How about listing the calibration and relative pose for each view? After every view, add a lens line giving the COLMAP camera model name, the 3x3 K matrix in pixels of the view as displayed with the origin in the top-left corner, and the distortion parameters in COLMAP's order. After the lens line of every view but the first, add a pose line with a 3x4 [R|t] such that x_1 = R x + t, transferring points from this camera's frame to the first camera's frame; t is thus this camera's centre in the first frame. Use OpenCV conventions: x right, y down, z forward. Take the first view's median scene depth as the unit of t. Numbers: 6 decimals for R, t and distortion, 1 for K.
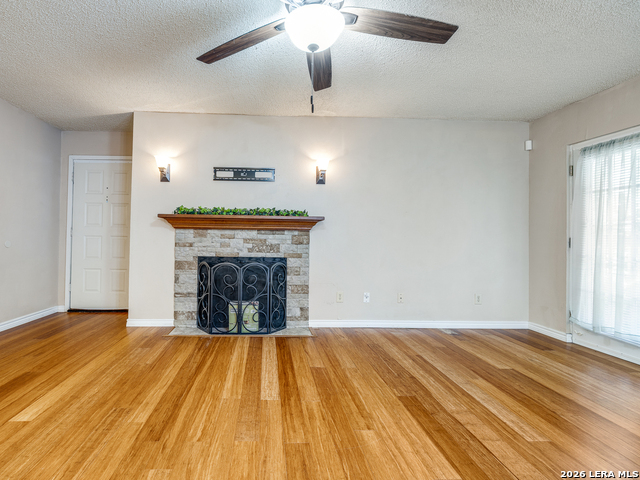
lens RADIAL K [[321.2, 0, 276.3], [0, 321.2, 237.1], [0, 0, 1]] dist [-0.005578, 0.000809]
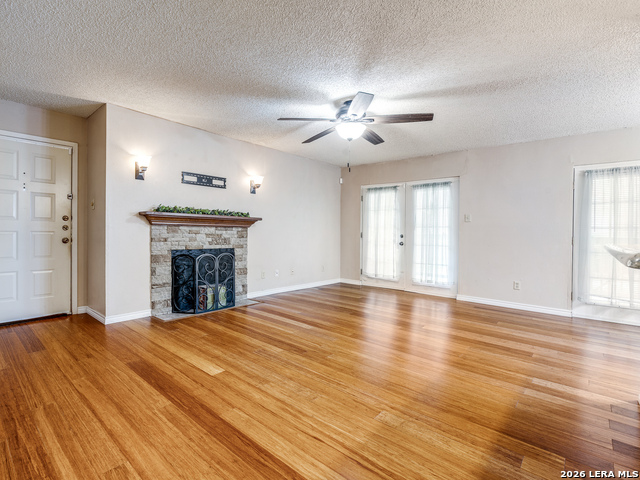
lens RADIAL K [[322.7, 0, 278.5], [0, 322.7, 236.4], [0, 0, 1]] dist [-0.004656, -0.000956]
pose [[0.717833, -0.012288, 0.696107, -0.755752], [-0.005783, 0.999705, 0.023610, -0.015872], [-0.696191, -0.020973, 0.717550, -0.066401]]
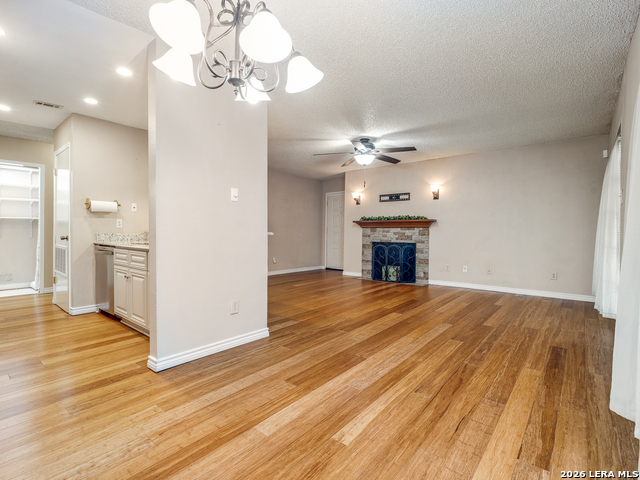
lens RADIAL K [[321.2, 0, 311.4], [0, 321.2, 238.5], [0, 0, 1]] dist [-0.005578, 0.000809]
pose [[0.731564, 0.001430, -0.681771, 0.814541], [0.007628, 0.999918, 0.010283, 0.016860], [0.681730, -0.012723, 0.731493, -0.677199]]
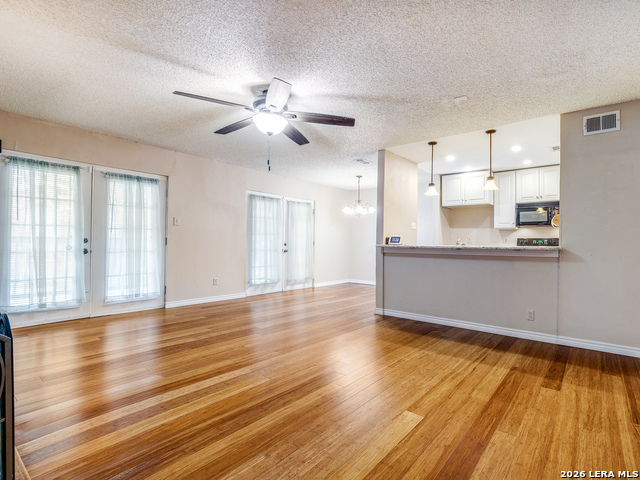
lens RADIAL K [[315.8, 0, 369.1], [0, 315.8, 235.6], [0, 0, 1]] dist [-0.006182, 0.000378]
pose [[-0.800069, -0.014527, 0.599732, -0.641521], [-0.026630, 0.999581, -0.011313, -0.014110], [-0.599317, -0.025022, -0.800121, 0.963477]]
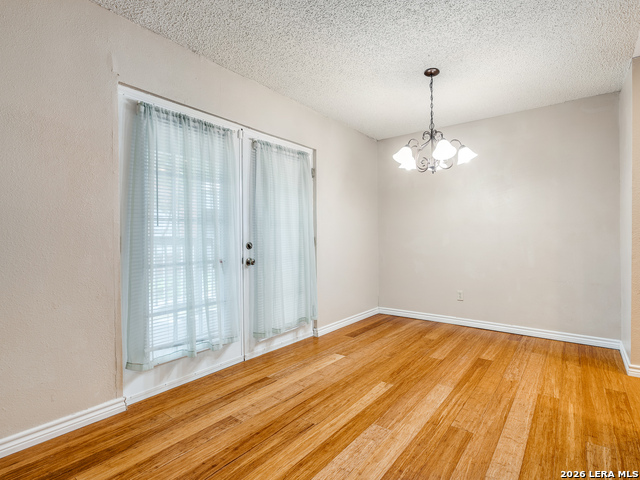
lens RADIAL K [[315.8, 0, 358.8], [0, 315.8, 238.0], [0, 0, 1]] dist [-0.006182, 0.000378]
pose [[-0.810725, -0.009523, 0.585350, 0.214145], [-0.008175, 0.999954, 0.004947, 0.004810], [-0.585371, -0.000775, -0.810765, 0.226776]]
